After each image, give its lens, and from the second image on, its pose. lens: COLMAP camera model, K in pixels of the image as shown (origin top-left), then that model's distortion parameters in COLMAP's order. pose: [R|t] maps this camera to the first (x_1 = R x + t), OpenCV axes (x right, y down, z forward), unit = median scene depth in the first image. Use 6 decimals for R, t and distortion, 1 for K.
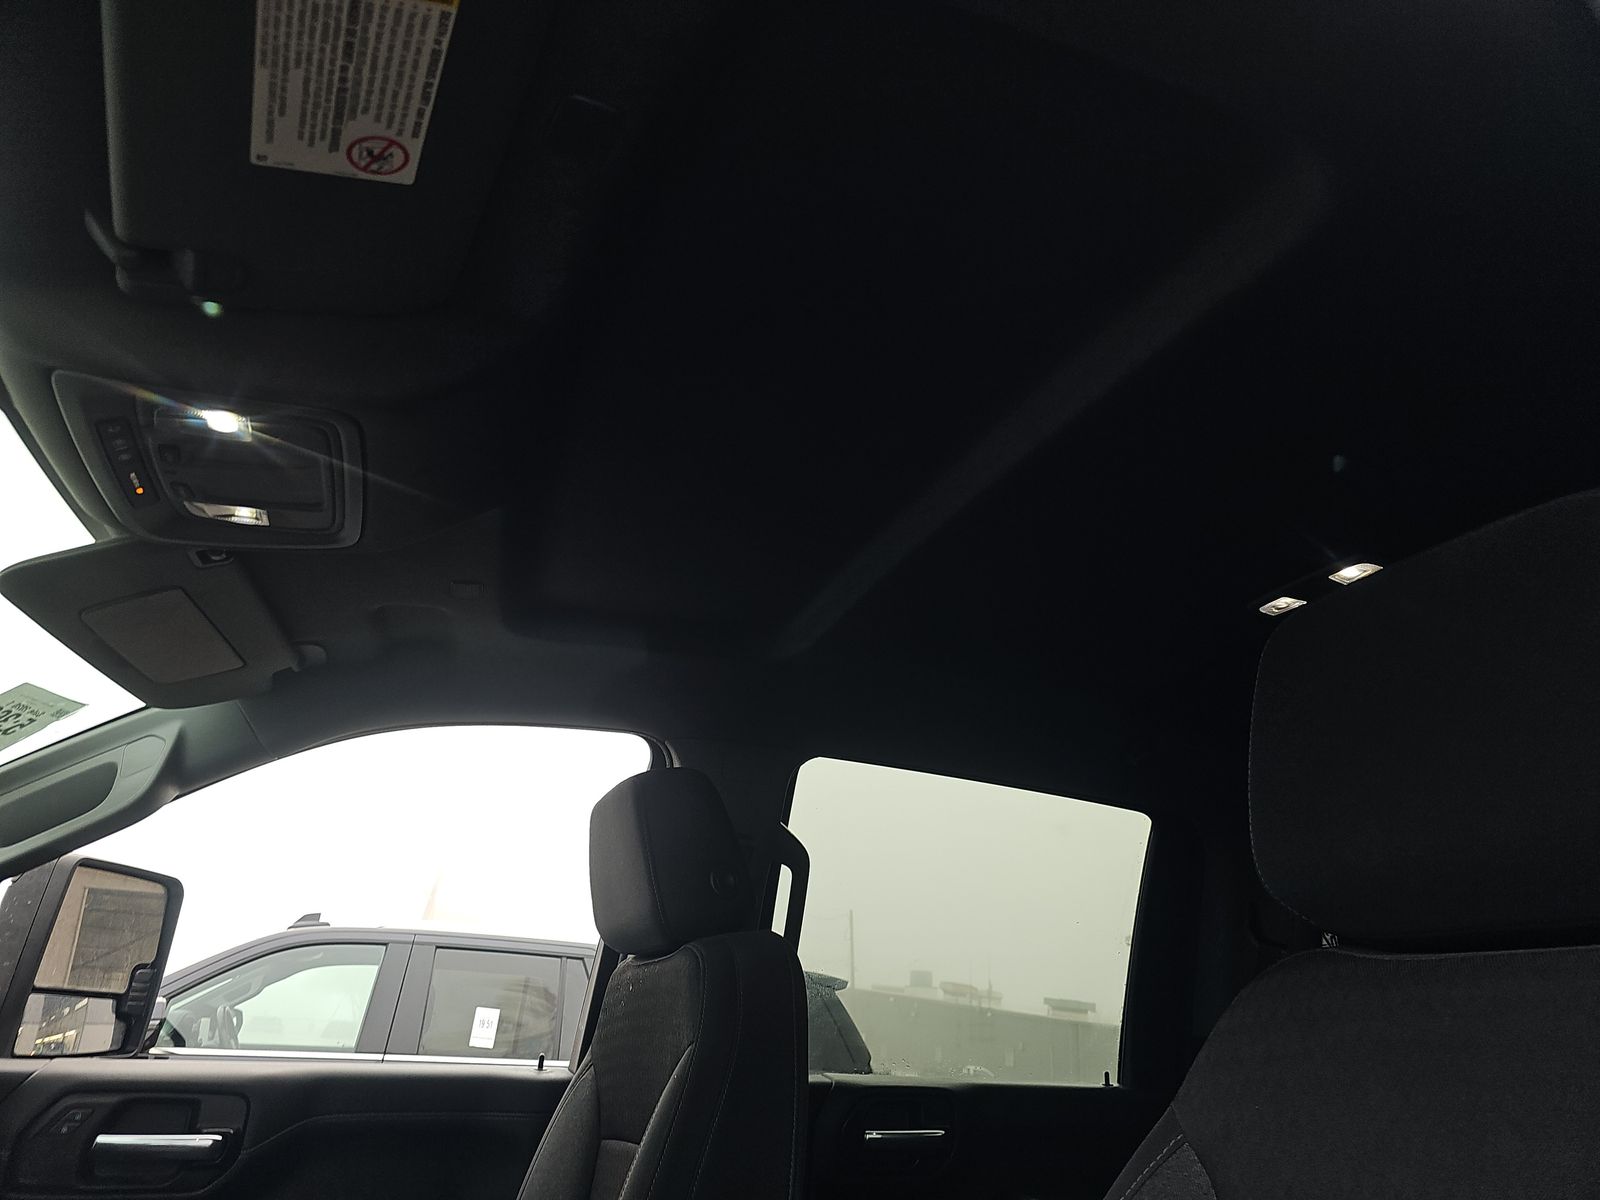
lens RADIAL K [[1045.2, 0, 799.8], [0, 1045.2, 593.0], [0, 0, 1]] dist [0.037561, -0.024672]
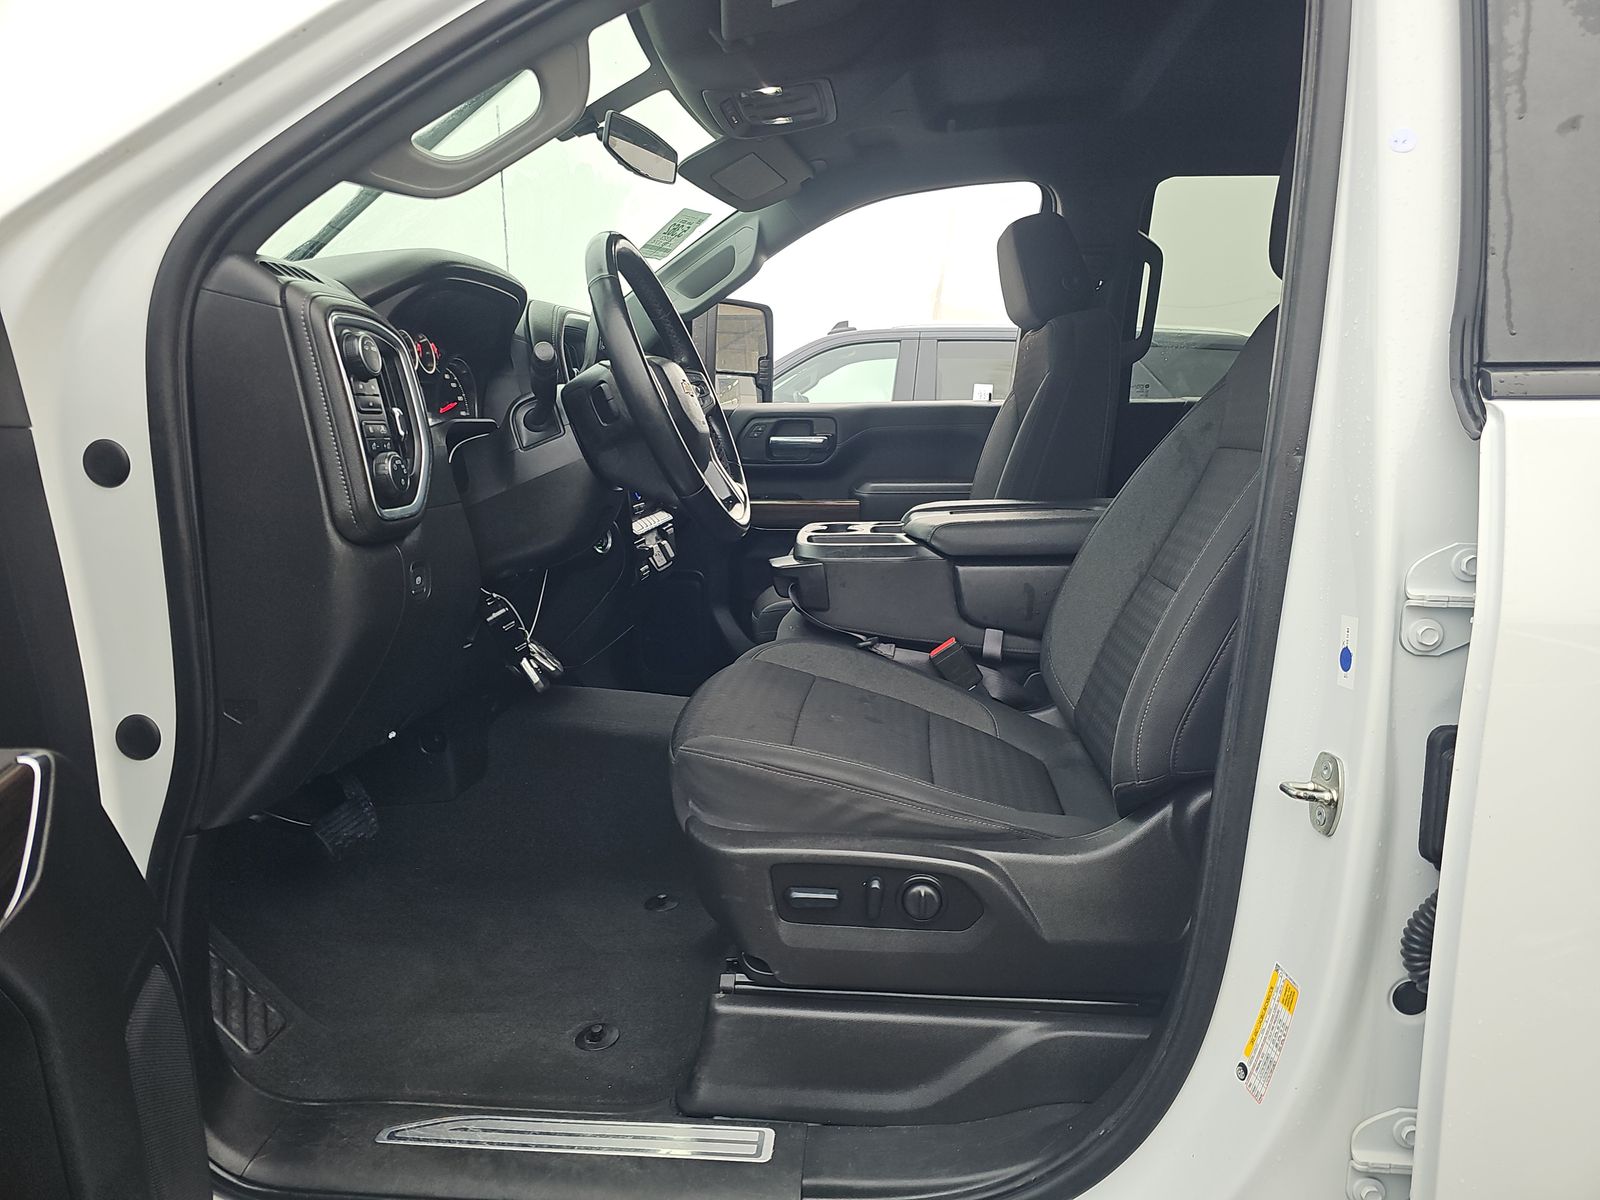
lens RADIAL K [[1045.2, 0, 806.7], [0, 1045.2, 590.9], [0, 0, 1]] dist [0.037561, -0.024672]
pose [[0.899327, 0.037960, -0.435627, 0.233493], [0.199848, 0.850414, 0.486680, -0.163412], [0.388937, -0.524743, 0.757213, -0.538867]]
